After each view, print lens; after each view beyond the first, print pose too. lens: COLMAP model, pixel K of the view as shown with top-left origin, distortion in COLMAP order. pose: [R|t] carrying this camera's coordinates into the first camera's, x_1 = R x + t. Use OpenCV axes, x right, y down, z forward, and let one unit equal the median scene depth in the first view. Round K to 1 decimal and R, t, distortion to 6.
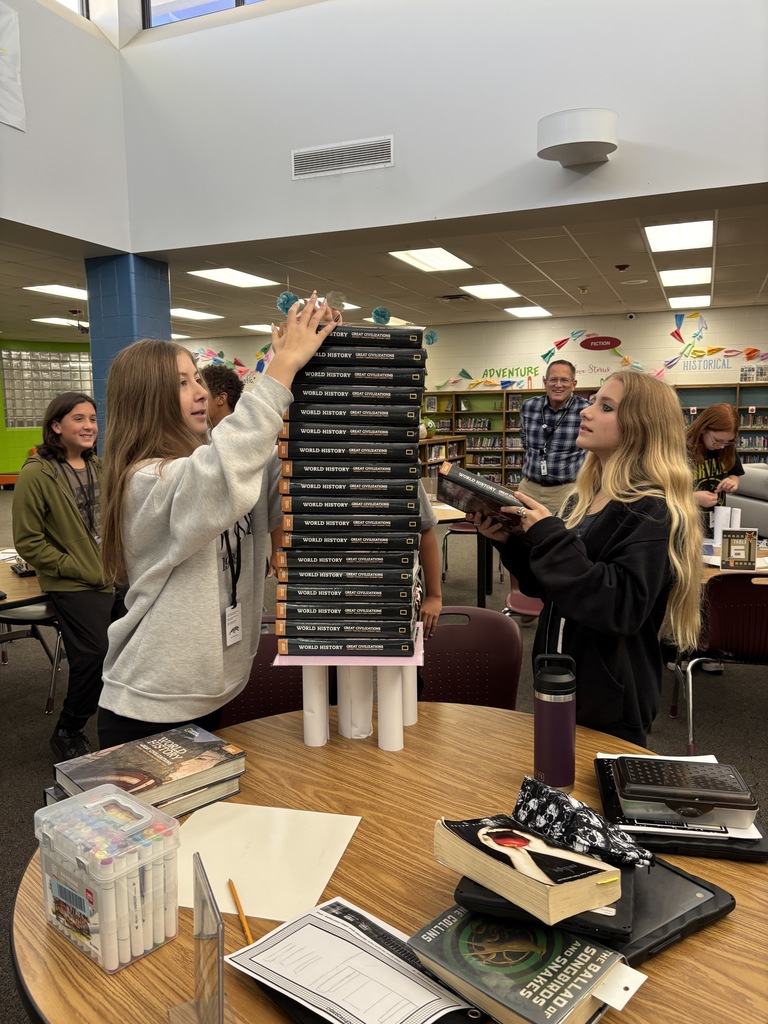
lens RADIAL K [[759.3, 0, 384.0], [0, 759.3, 512.0], [0, 0, 1]] dist [-0.002132, 0.001645]
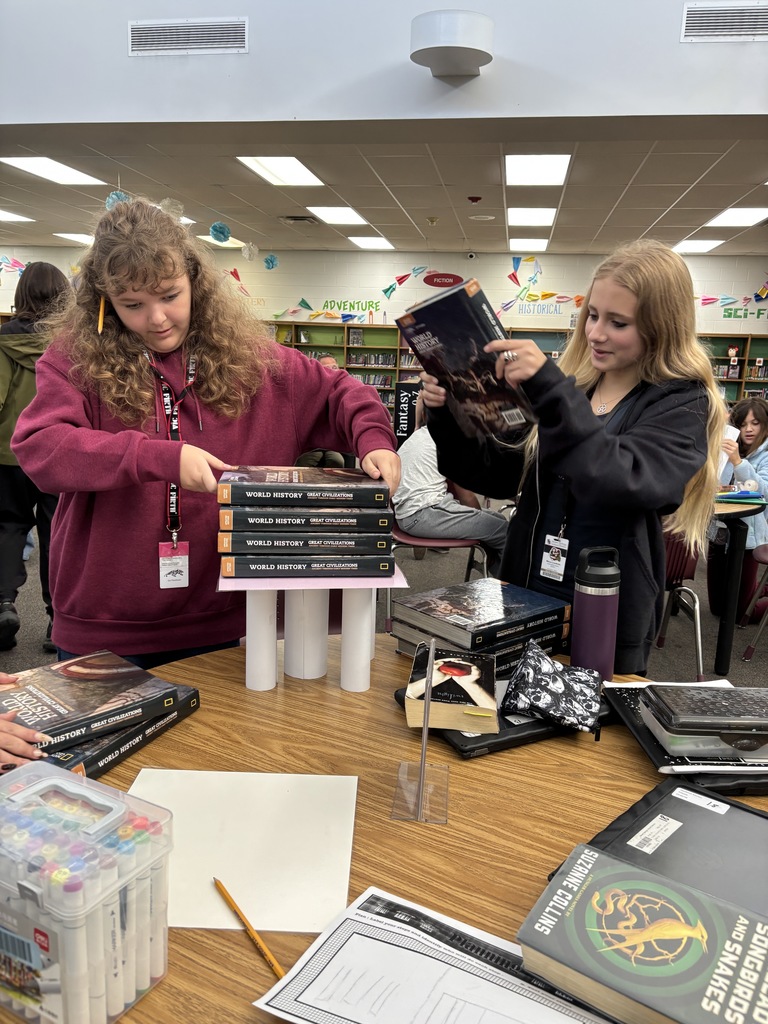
lens RADIAL K [[770.1, 0, 384.0], [0, 770.1, 512.0], [0, 0, 1]] dist [0.009614, -0.020992]
pose [[0.976228, 0.002804, 0.216729, -0.148284], [-0.020122, 0.996771, 0.077740, 0.056883], [-0.215812, -0.080253, 0.973131, 0.203879]]
